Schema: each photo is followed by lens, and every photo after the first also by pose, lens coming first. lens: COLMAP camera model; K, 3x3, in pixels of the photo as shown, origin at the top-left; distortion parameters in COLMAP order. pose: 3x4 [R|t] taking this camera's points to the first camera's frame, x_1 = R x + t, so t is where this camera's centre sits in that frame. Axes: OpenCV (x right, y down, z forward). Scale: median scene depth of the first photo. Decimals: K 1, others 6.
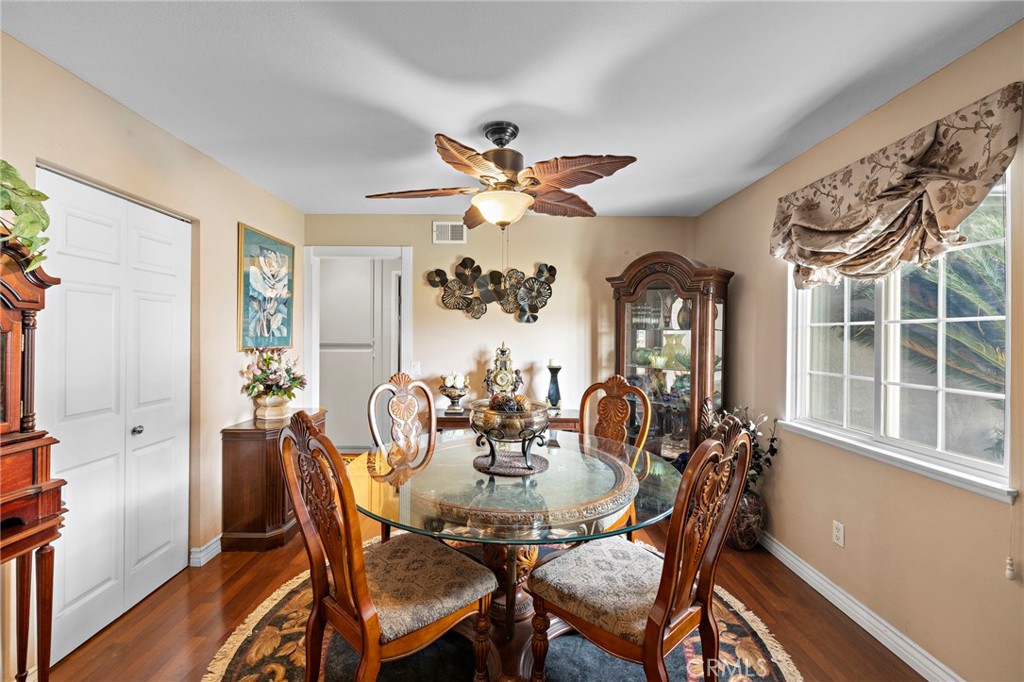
lens RADIAL K [[444.0, 0, 505.2], [0, 444.0, 342.2], [0, 0, 1]] dist [0.009190, -0.001482]
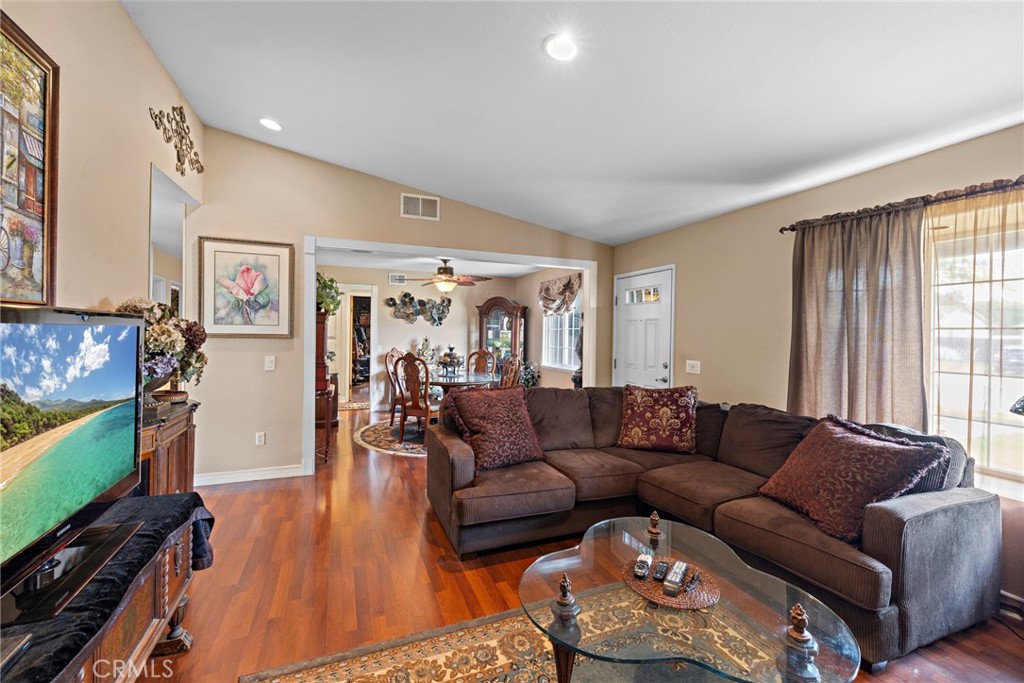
lens RADIAL K [[444.0, 0, 519.3], [0, 444.0, 339.0], [0, 0, 1]] dist [0.009190, -0.001482]
pose [[0.926394, 0.004998, 0.376522, -0.376093], [-0.004325, 0.999987, -0.002633, 0.019949], [-0.376531, 0.000811, 0.926404, -1.050316]]
